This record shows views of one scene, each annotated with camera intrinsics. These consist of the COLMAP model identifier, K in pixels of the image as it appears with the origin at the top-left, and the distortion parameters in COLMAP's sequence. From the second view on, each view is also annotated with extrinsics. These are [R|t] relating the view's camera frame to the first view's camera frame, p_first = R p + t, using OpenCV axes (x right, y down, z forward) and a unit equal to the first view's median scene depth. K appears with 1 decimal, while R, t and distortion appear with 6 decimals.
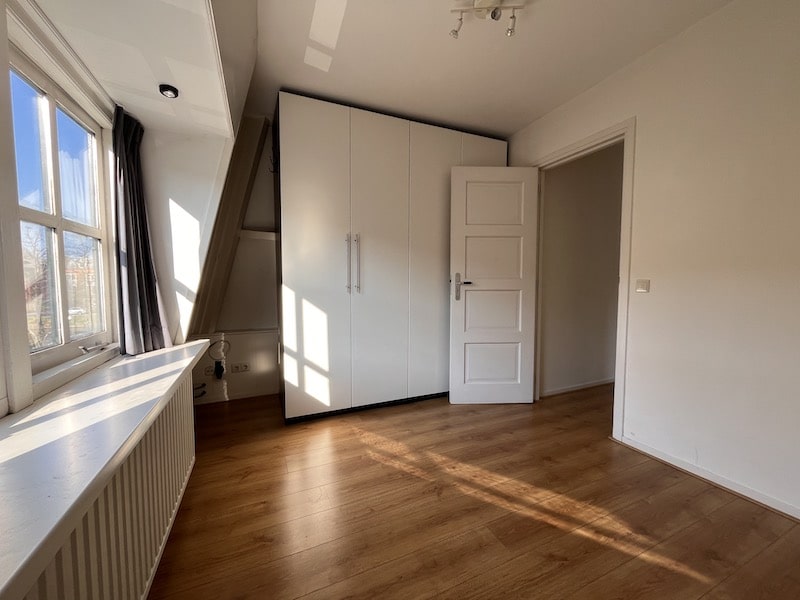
lens RADIAL K [[327.1, 0, 397.7], [0, 327.1, 300.6], [0, 0, 1]] dist [-0.002693, -0.000629]
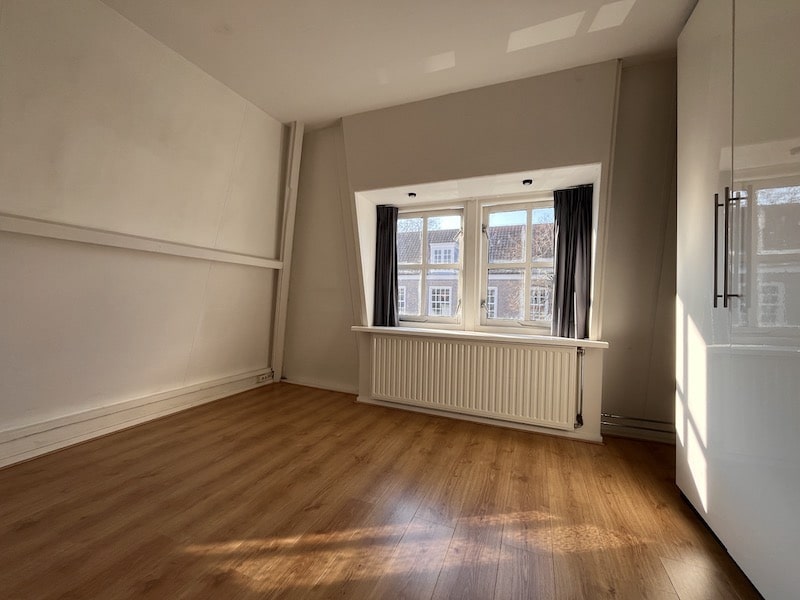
lens RADIAL K [[327.1, 0, 400.2], [0, 327.1, 297.5], [0, 0, 1]] dist [-0.002693, -0.000629]
pose [[-0.730497, -0.012668, -0.682798, 0.852344], [-0.056497, 0.997522, 0.041938, -0.051463], [0.680575, 0.069212, -0.729402, 1.600588]]
